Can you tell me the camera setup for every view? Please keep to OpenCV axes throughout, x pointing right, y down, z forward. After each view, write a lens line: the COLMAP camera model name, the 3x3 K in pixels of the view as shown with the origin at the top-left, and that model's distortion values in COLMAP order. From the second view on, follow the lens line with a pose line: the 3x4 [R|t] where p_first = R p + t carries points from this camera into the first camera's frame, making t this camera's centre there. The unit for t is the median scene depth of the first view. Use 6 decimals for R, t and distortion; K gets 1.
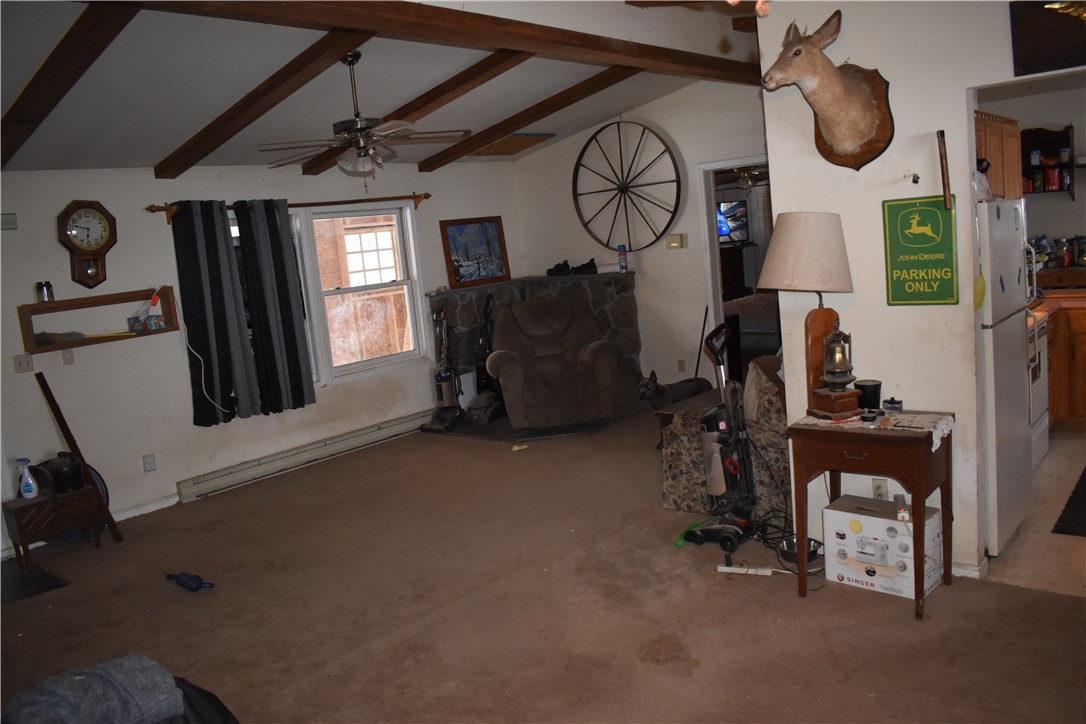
lens RADIAL K [[859.8, 0, 541.2], [0, 859.8, 360.2], [0, 0, 1]] dist [-0.087897, 0.006331]
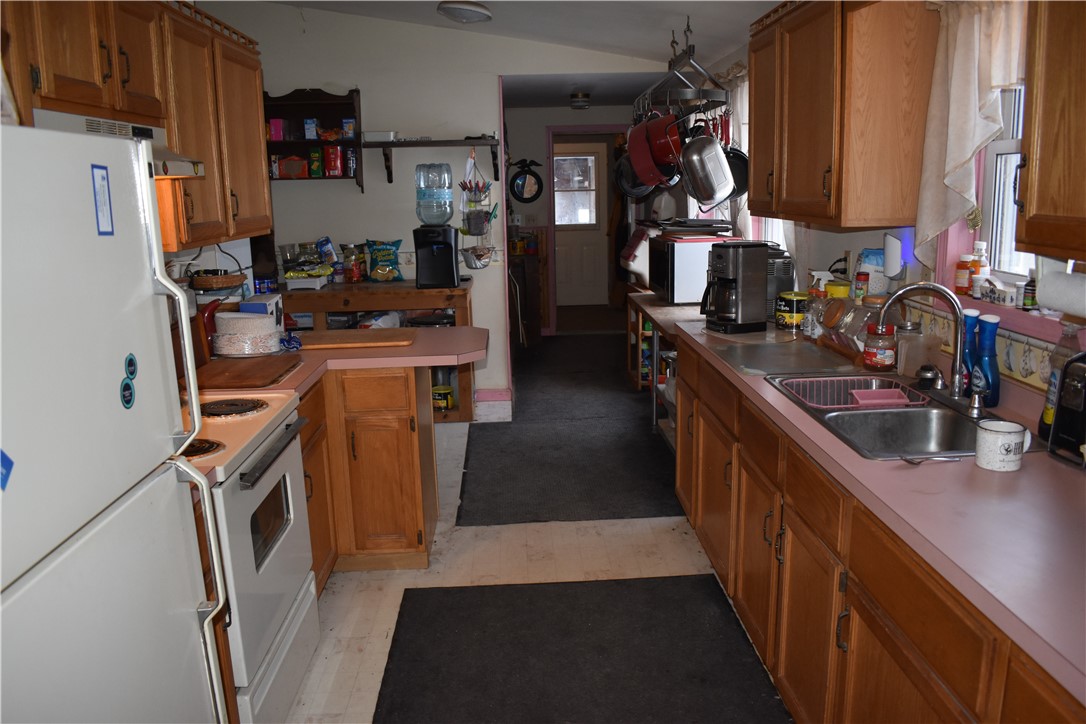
lens RADIAL K [[859.8, 0, 543.6], [0, 859.8, 364.1], [0, 0, 1]] dist [-0.087897, 0.006331]
pose [[0.733564, -0.056863, 0.677237, 0.240051], [0.049527, 0.998317, 0.030174, -0.055407], [-0.677813, 0.011407, 0.735146, 0.335063]]
